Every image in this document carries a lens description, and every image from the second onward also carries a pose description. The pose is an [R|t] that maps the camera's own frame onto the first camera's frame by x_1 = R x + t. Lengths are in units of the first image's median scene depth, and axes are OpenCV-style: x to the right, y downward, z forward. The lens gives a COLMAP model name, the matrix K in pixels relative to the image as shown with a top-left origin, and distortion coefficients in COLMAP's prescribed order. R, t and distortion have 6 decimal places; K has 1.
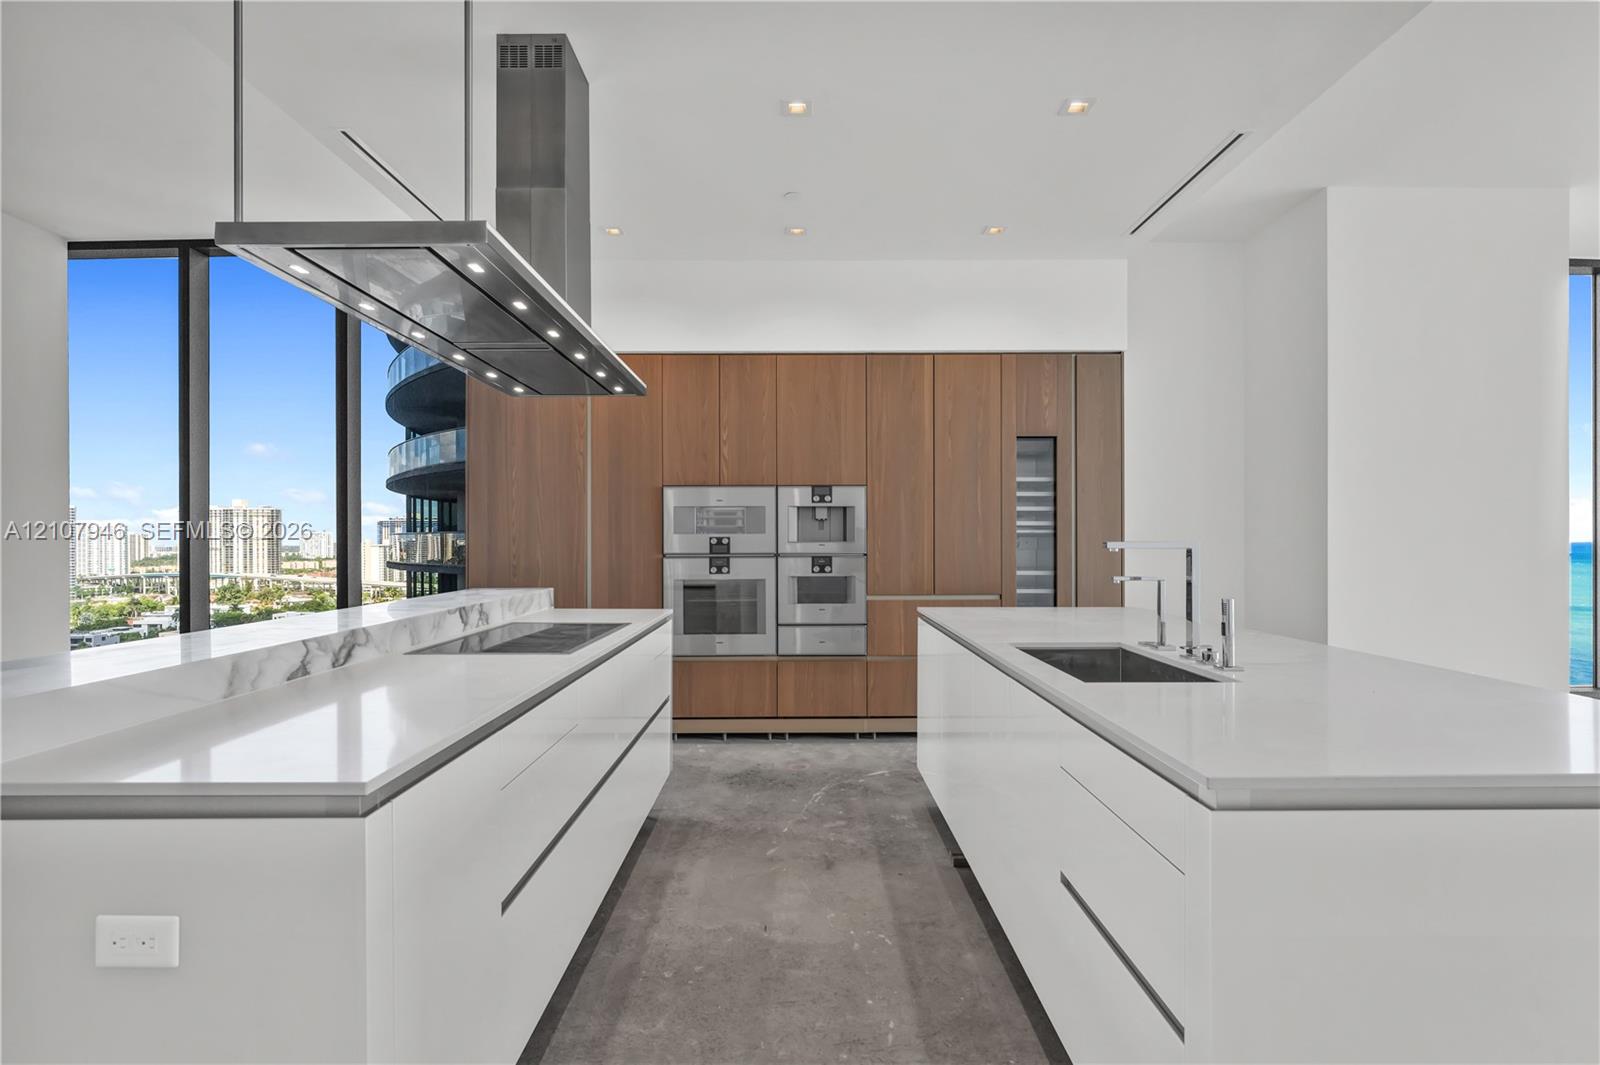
lens RADIAL K [[770.3, 0, 795.6], [0, 770.3, 535.3], [0, 0, 1]] dist [-0.009743, 0.001780]
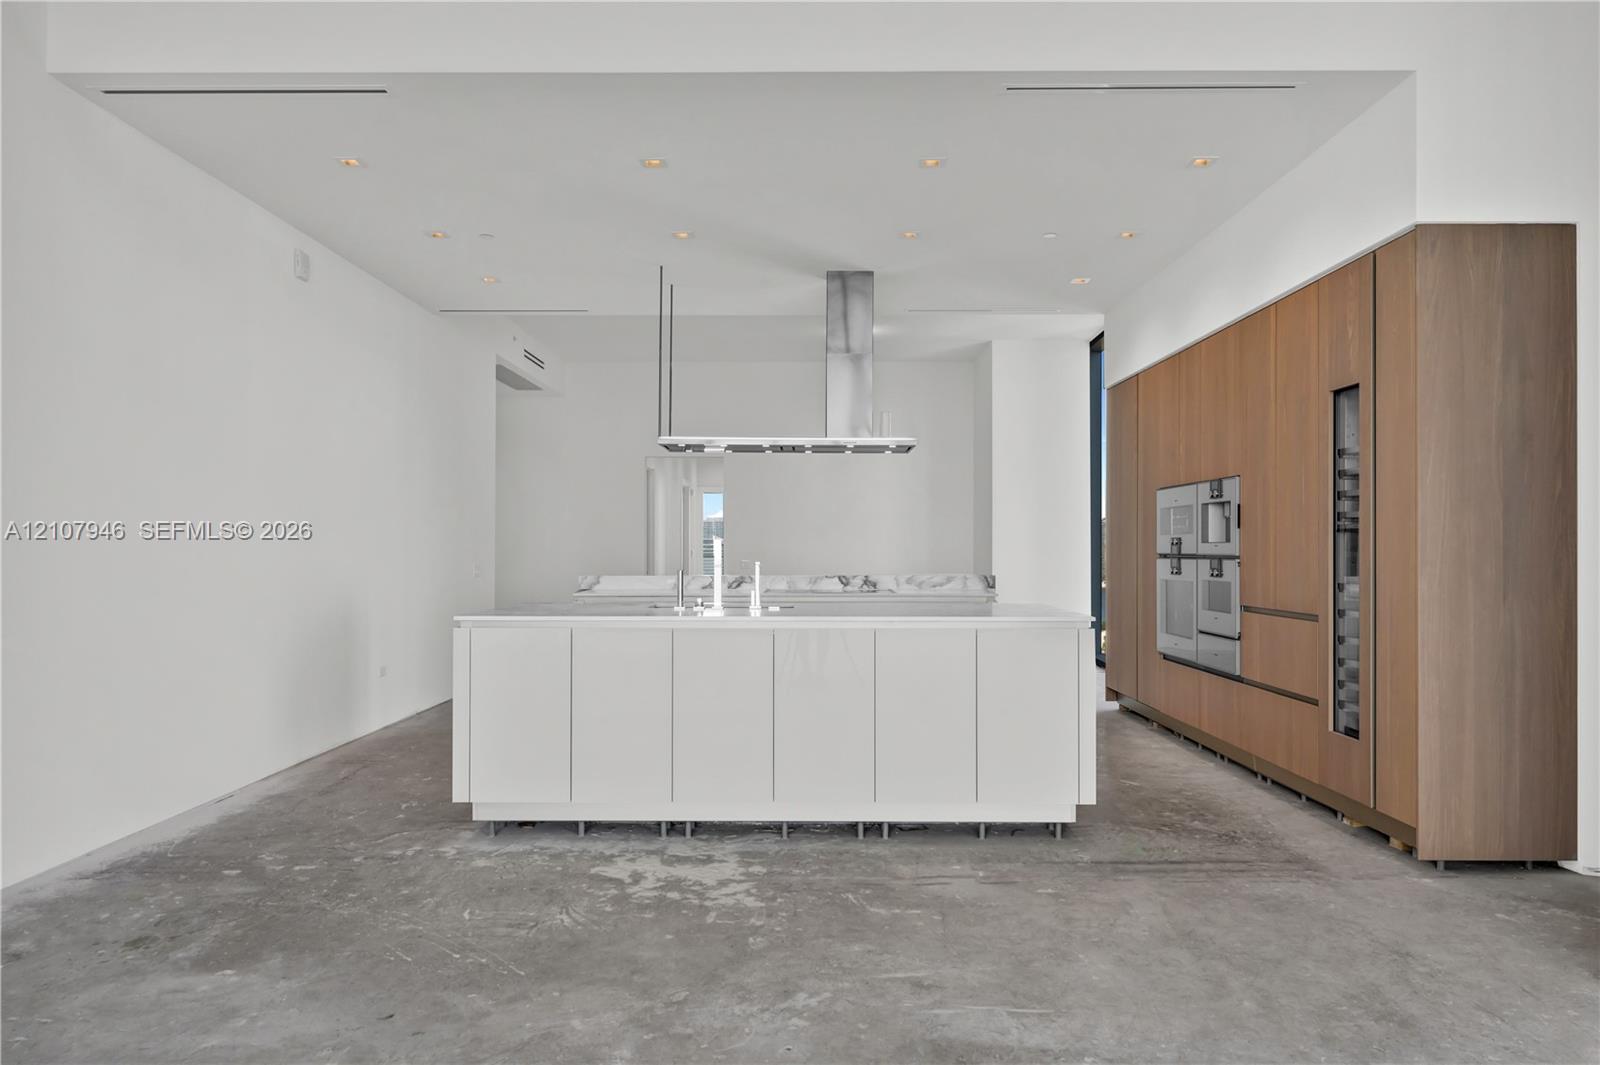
lens RADIAL K [[1039.2, 0, 801.9], [0, 1039.2, 542.3], [0, 0, 1]] dist [-0.001511, -0.000122]
pose [[0.001342, -0.000326, -0.999999, 1.256736], [0.005169, 0.999987, -0.000319, 0.006271], [0.999986, -0.005168, 0.001344, 0.525433]]
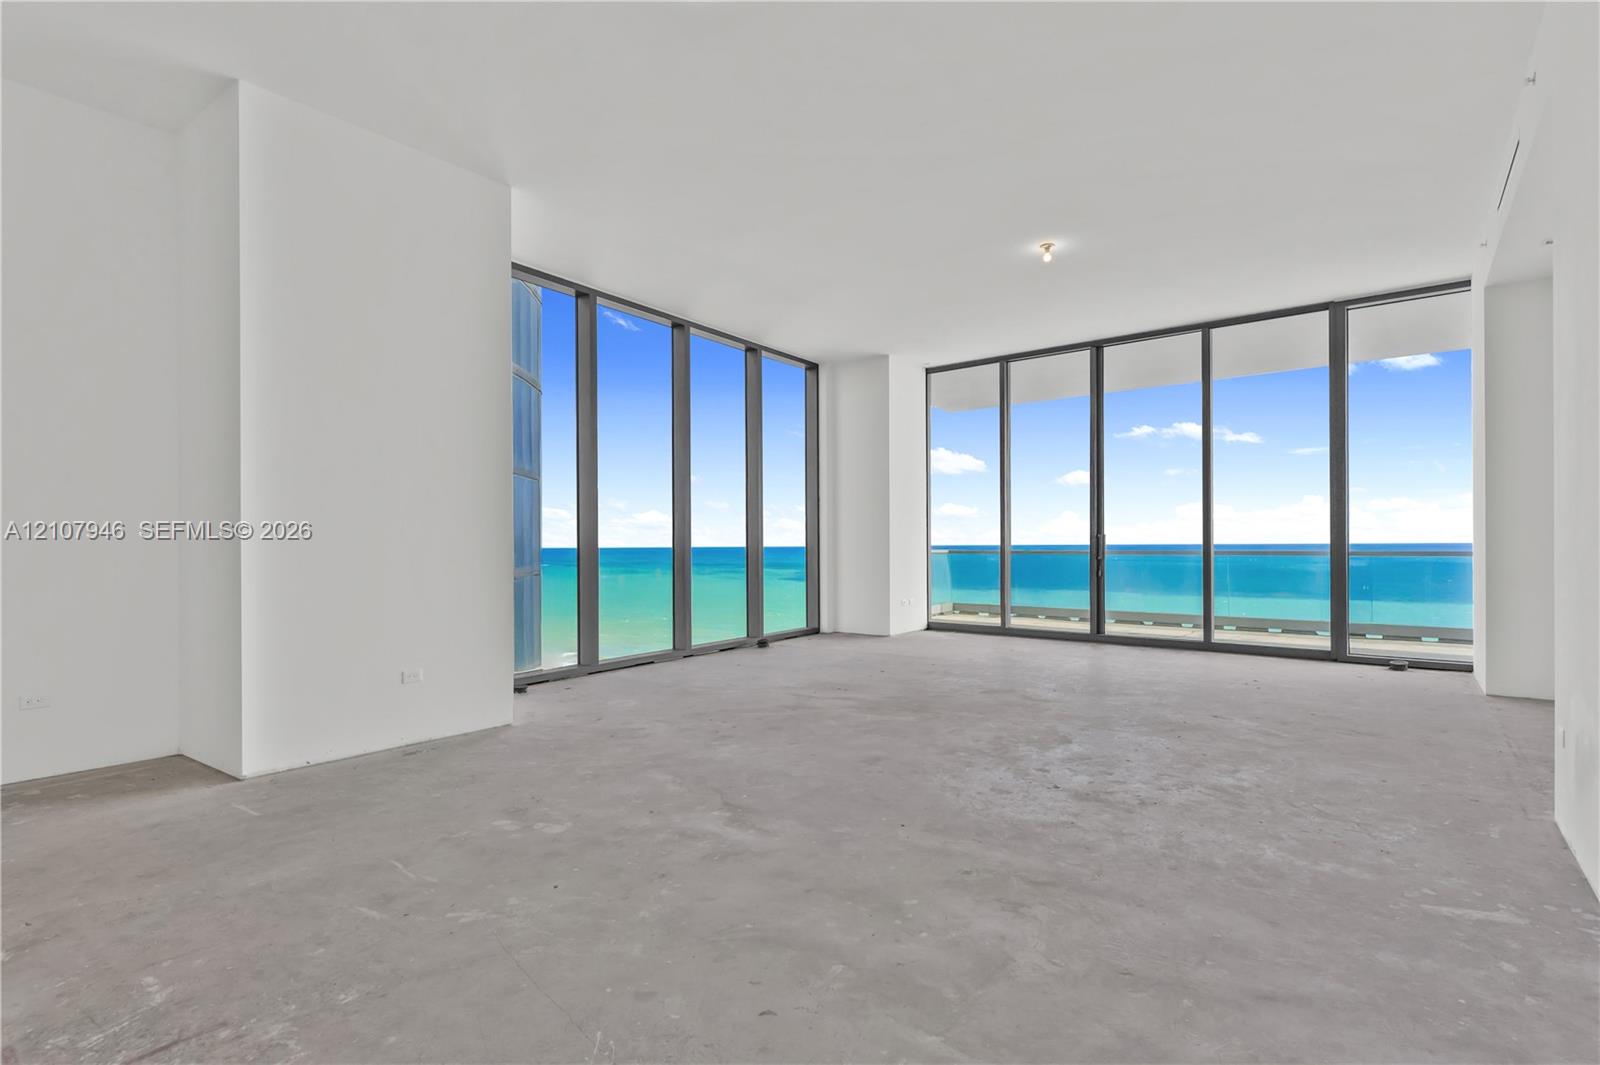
lens RADIAL K [[808.2, 0, 802.8], [0, 808.2, 537.6], [0, 0, 1]] dist [-0.003574, -0.000328]
pose [[0.592049, 0.007382, 0.805868, 0.366172], [-0.002079, 0.999969, -0.007633, 0.023247], [-0.805900, 0.002843, 0.592045, 0.039249]]
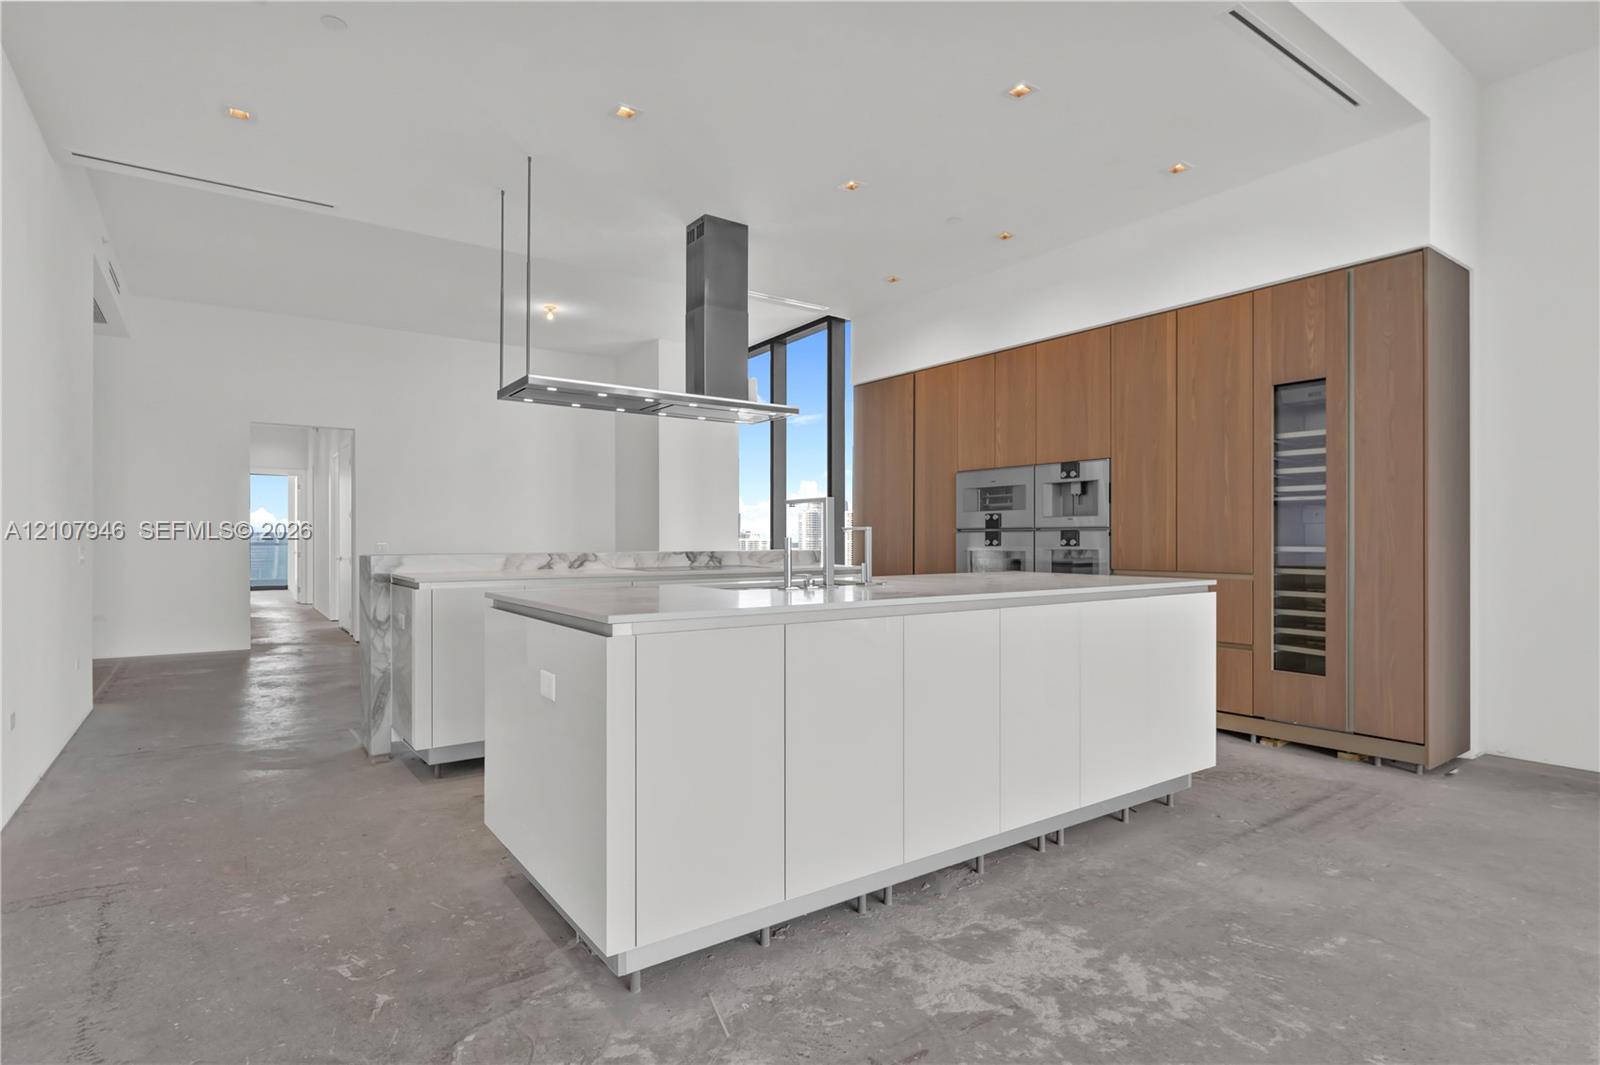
lens RADIAL K [[808.2, 0, 799.0], [0, 808.2, 531.3], [0, 0, 1]] dist [-0.003574, -0.000328]
pose [[0.580751, -0.004439, -0.814069, 0.716062], [0.003453, 0.999990, -0.002990, 0.031272], [0.814074, -0.001074, 0.580760, 0.074235]]
